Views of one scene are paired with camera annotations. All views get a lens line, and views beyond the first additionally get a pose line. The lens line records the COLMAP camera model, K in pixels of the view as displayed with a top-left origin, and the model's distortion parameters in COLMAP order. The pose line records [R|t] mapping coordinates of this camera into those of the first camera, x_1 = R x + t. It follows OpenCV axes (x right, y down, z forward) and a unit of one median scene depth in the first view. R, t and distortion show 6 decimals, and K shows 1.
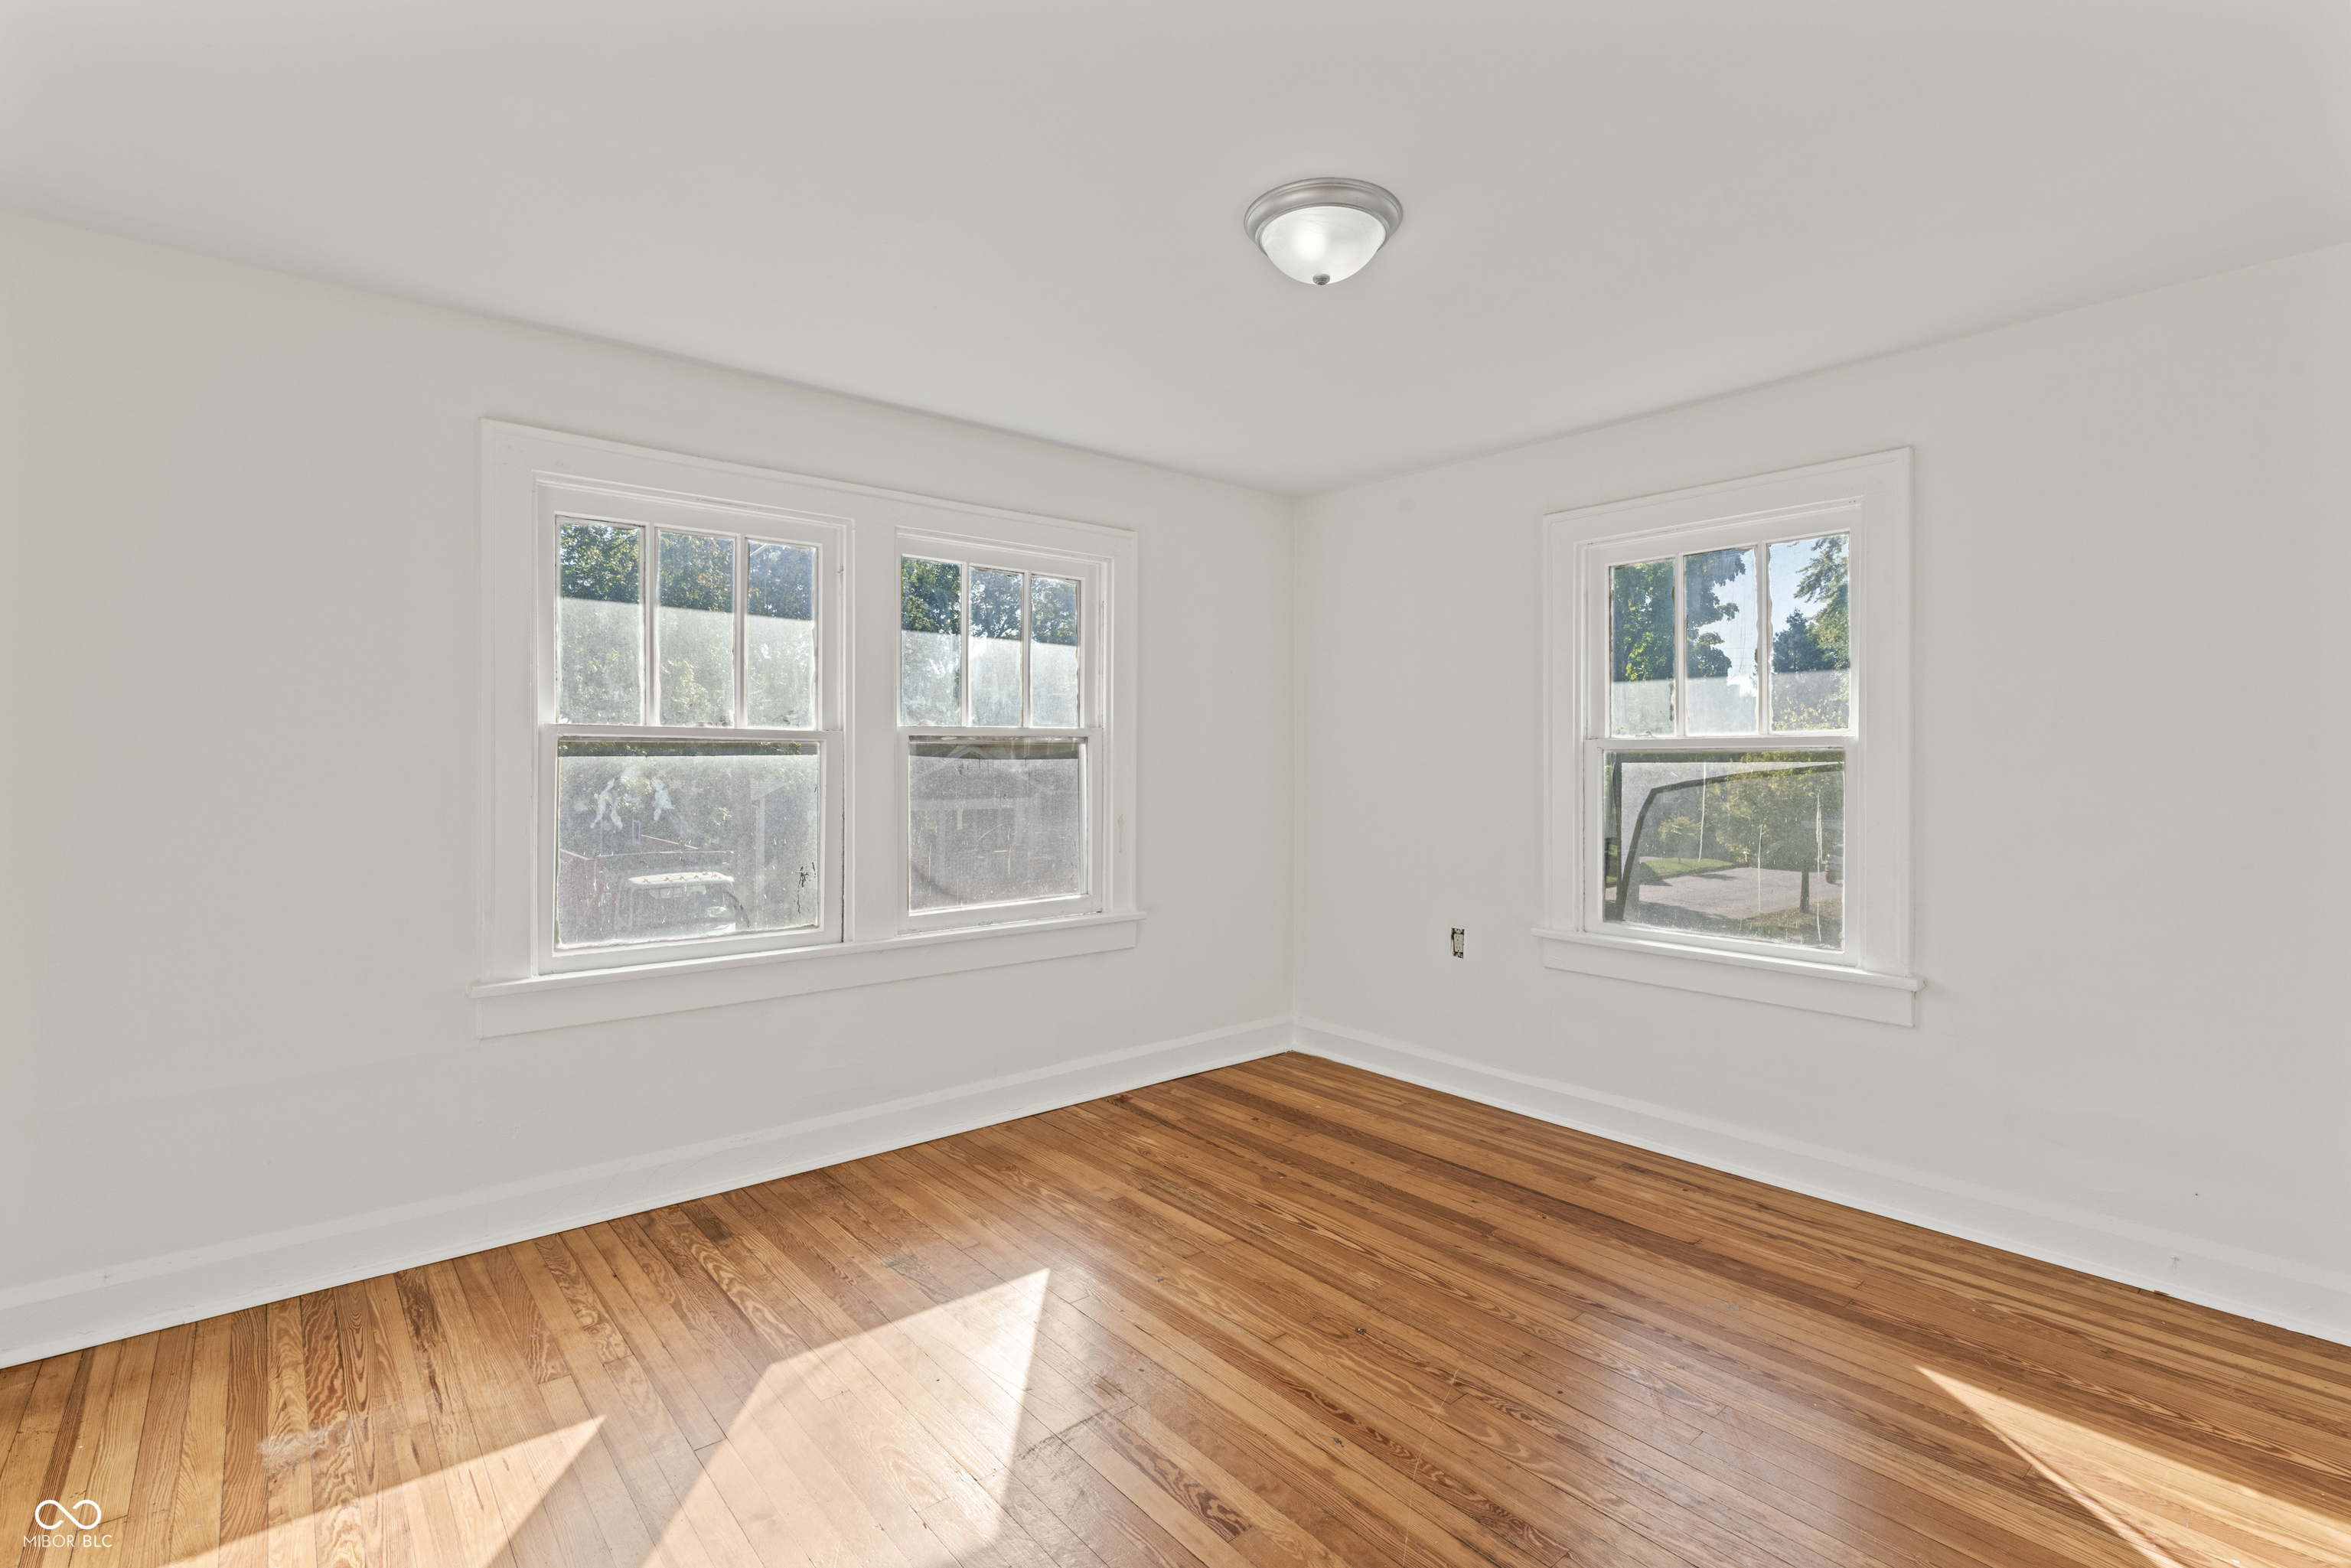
lens RADIAL K [[1083.9, 0, 1176.9], [0, 1083.9, 775.9], [0, 0, 1]] dist [0.001659, -0.000034]
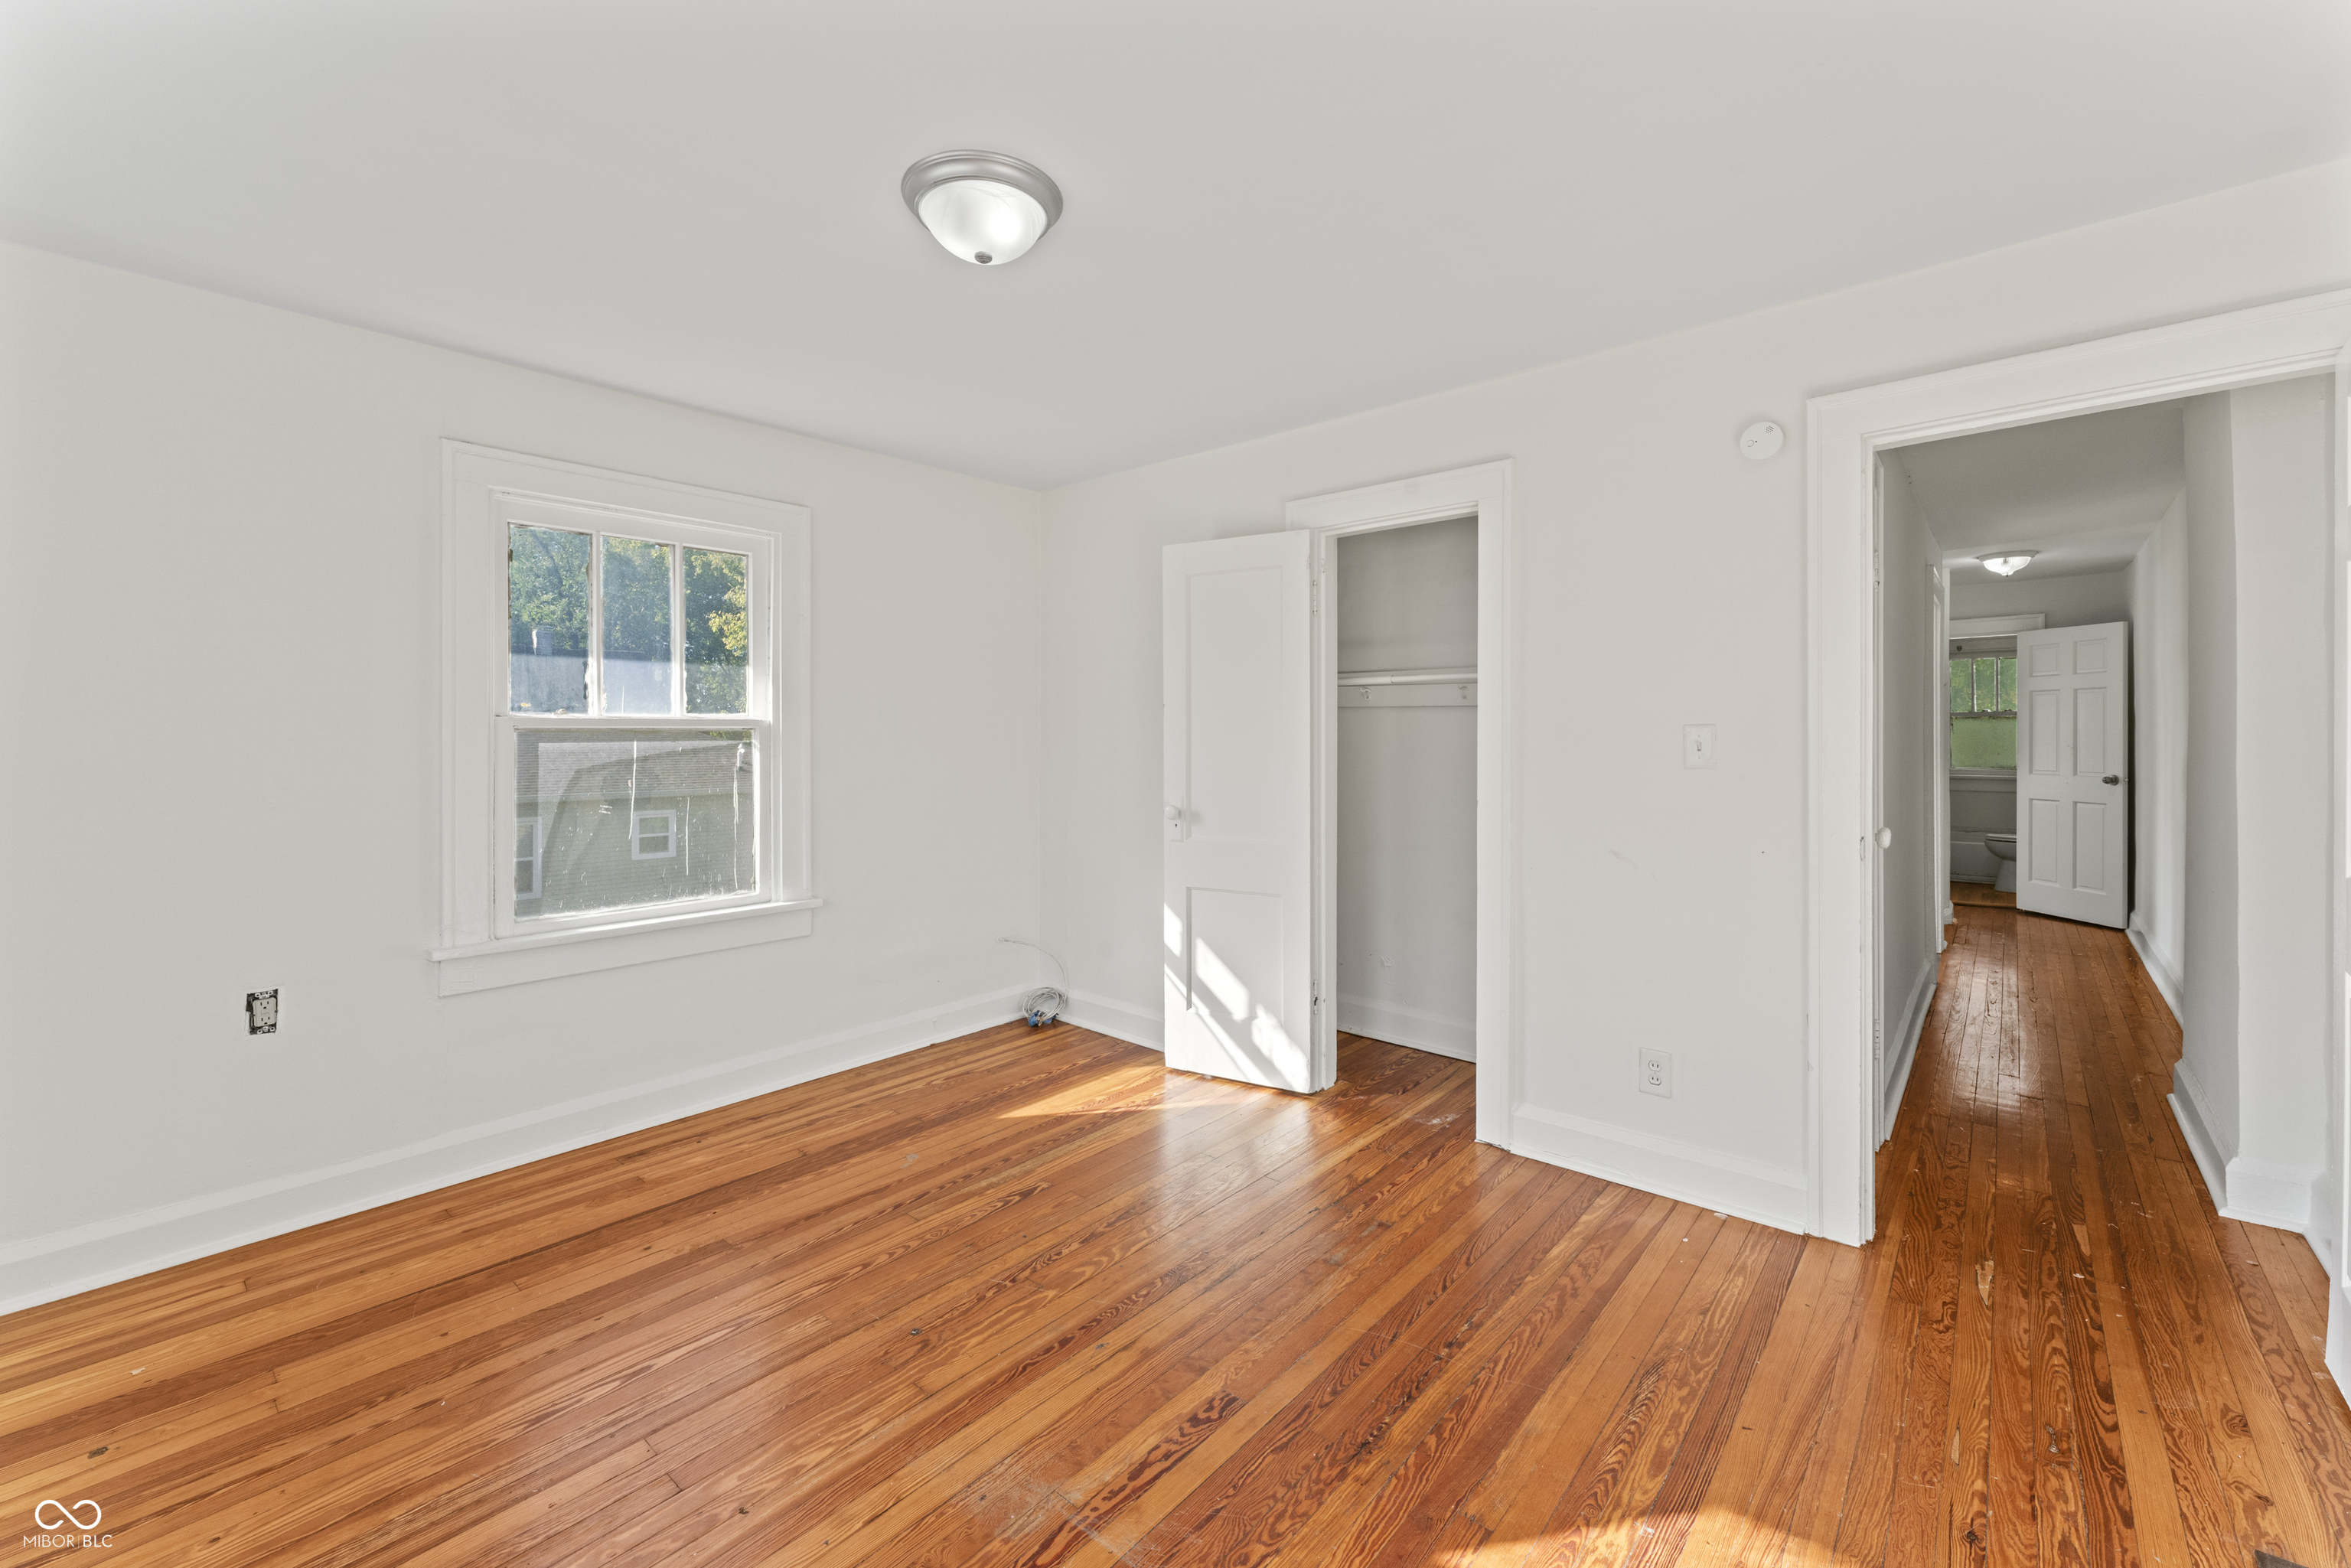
lens RADIAL K [[931.5, 0, 1198.0], [0, 931.5, 732.0], [0, 0, 1]] dist [0.003388, 0.000088]
pose [[-0.150909, 0.001831, 0.988546, -0.553176], [0.016517, 0.999863, 0.000669, -0.015647], [-0.988410, 0.016429, -0.150919, 0.693811]]
